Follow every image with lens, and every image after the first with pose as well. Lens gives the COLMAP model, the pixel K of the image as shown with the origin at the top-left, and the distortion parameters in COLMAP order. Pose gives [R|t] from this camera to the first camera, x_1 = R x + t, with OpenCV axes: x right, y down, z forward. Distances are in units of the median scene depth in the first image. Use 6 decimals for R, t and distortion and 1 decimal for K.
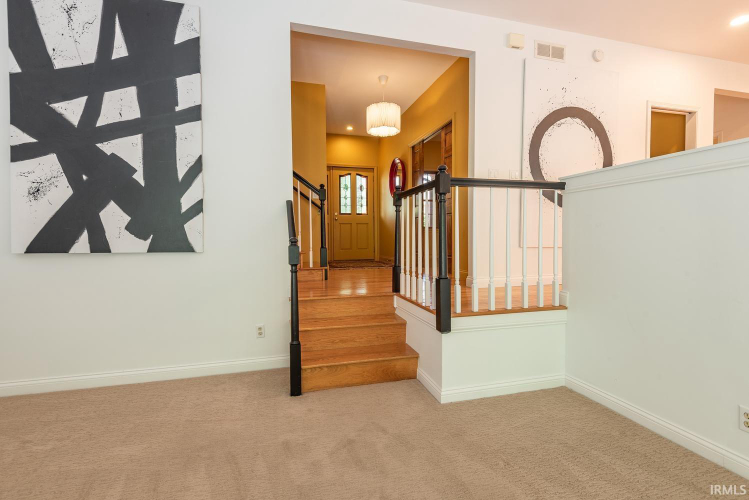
lens RADIAL K [[345.8, 0, 374.5], [0, 345.8, 250.0], [0, 0, 1]] dist [0.029307, -0.016981]
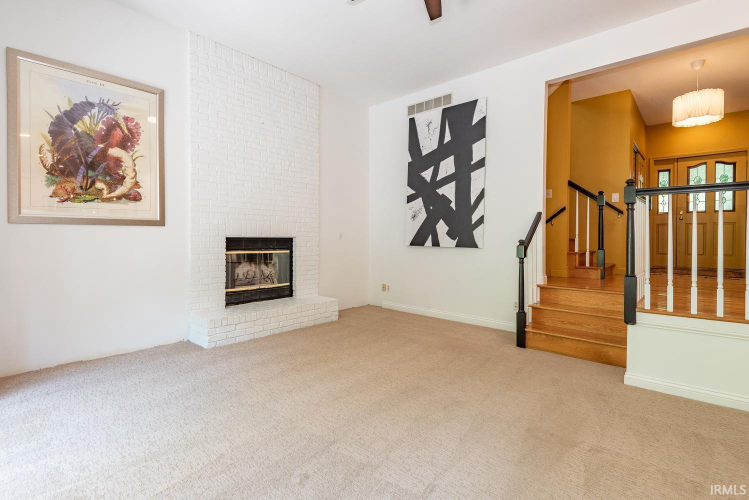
lens RADIAL K [[362.5, 0, 374.6], [0, 362.5, 247.6], [0, 0, 1]] dist [-0.000867, -0.000225]
pose [[0.537586, 0.031516, -0.842620, 0.690778], [-0.039682, 0.999140, 0.012054, 0.003597], [0.842275, 0.026957, 0.538374, -0.339920]]
